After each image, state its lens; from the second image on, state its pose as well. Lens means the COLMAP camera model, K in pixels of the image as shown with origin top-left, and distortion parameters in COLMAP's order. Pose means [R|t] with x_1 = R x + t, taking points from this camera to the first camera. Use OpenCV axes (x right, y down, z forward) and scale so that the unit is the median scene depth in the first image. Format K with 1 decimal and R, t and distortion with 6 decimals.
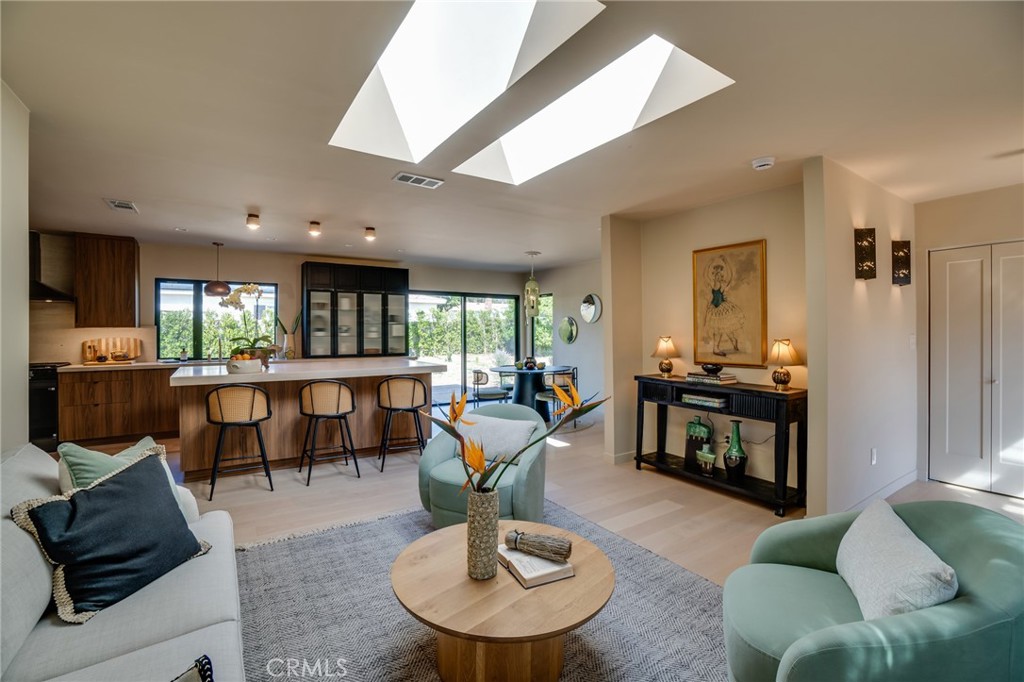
lens RADIAL K [[451.0, 0, 507.8], [0, 451.0, 335.2], [0, 0, 1]] dist [-0.030960, 0.000527]
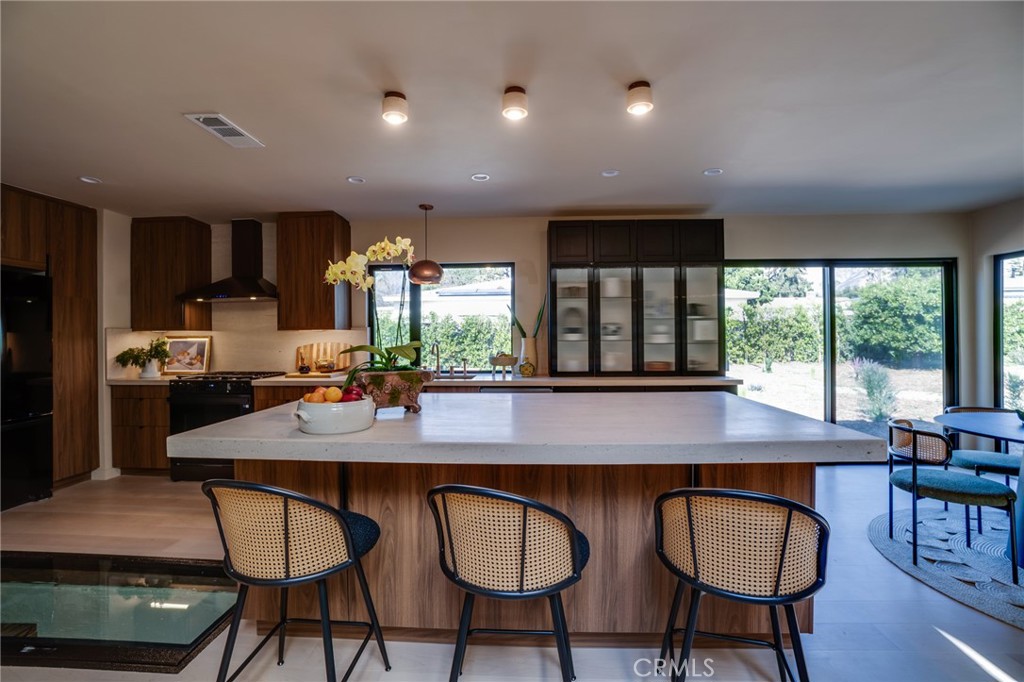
lens RADIAL K [[451.0, 0, 507.8], [0, 451.0, 335.2], [0, 0, 1]] dist [-0.030960, 0.000527]
pose [[0.804108, -0.004309, -0.594468, -0.118763], [0.001614, 0.999986, -0.005065, -0.002591], [0.594481, 0.003114, 0.804104, 0.439841]]
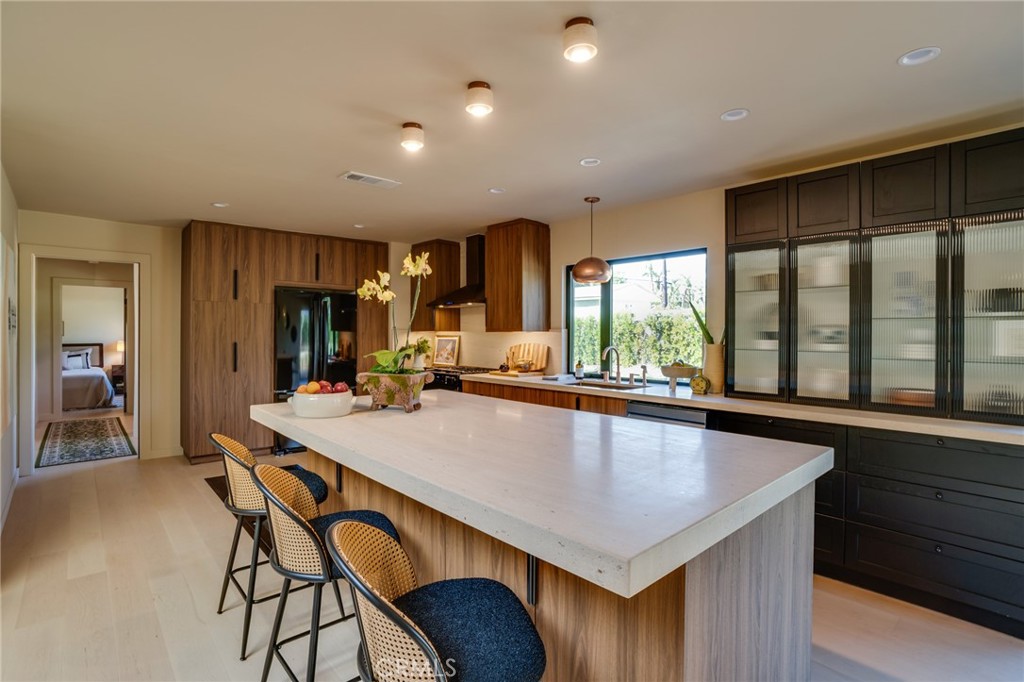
lens RADIAL K [[503.4, 0, 512.0], [0, 503.4, 341.0], [0, 0, 1]] dist [0.000847, 0.000137]
pose [[0.161769, 0.019502, -0.986636, 0.035488], [-0.008526, 0.999795, 0.018364, -0.012988], [0.986792, 0.005441, 0.161902, 0.657606]]
